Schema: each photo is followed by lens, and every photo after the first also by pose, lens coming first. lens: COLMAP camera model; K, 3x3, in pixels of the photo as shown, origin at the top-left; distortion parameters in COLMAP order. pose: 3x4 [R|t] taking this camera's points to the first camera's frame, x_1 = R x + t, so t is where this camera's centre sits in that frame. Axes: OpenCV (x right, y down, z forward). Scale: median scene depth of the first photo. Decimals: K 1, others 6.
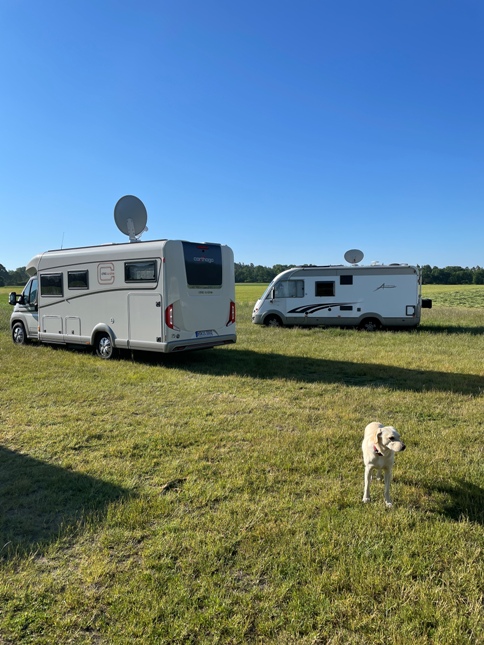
lens RADIAL K [[489.8, 0, 242.0], [0, 489.8, 322.5], [0, 0, 1]] dist [0.076808, -0.000467]
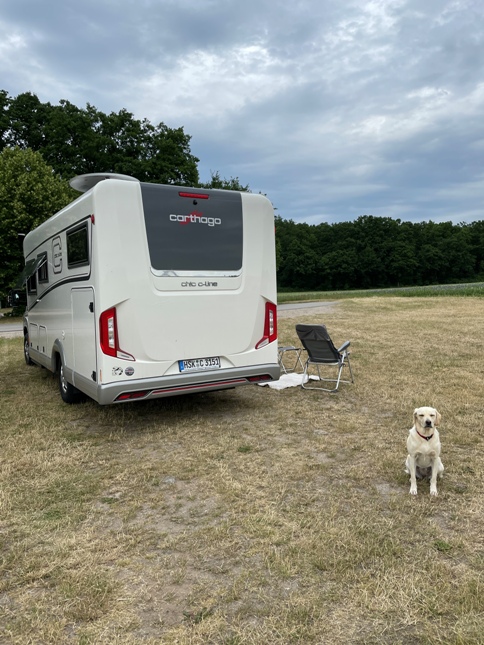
lens RADIAL K [[489.8, 0, 242.0], [0, 489.8, 322.5], [0, 0, 1]] dist [0.076808, -0.000467]
pose [[0.942816, 0.015727, -0.332942, 0.139431], [-0.008634, 0.999703, 0.022771, -0.033547], [0.333201, -0.018594, 0.942672, 0.534737]]
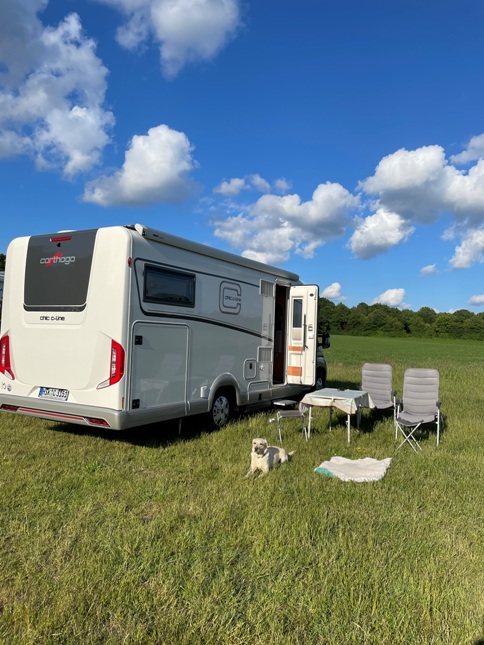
lens RADIAL K [[489.8, 0, 242.0], [0, 489.8, 322.5], [0, 0, 1]] dist [0.076808, -0.000467]
pose [[0.139510, -0.007821, -0.990190, 0.512444], [-0.085611, 0.996129, -0.019930, -0.064160], [0.986513, 0.087552, 0.138300, 1.139884]]
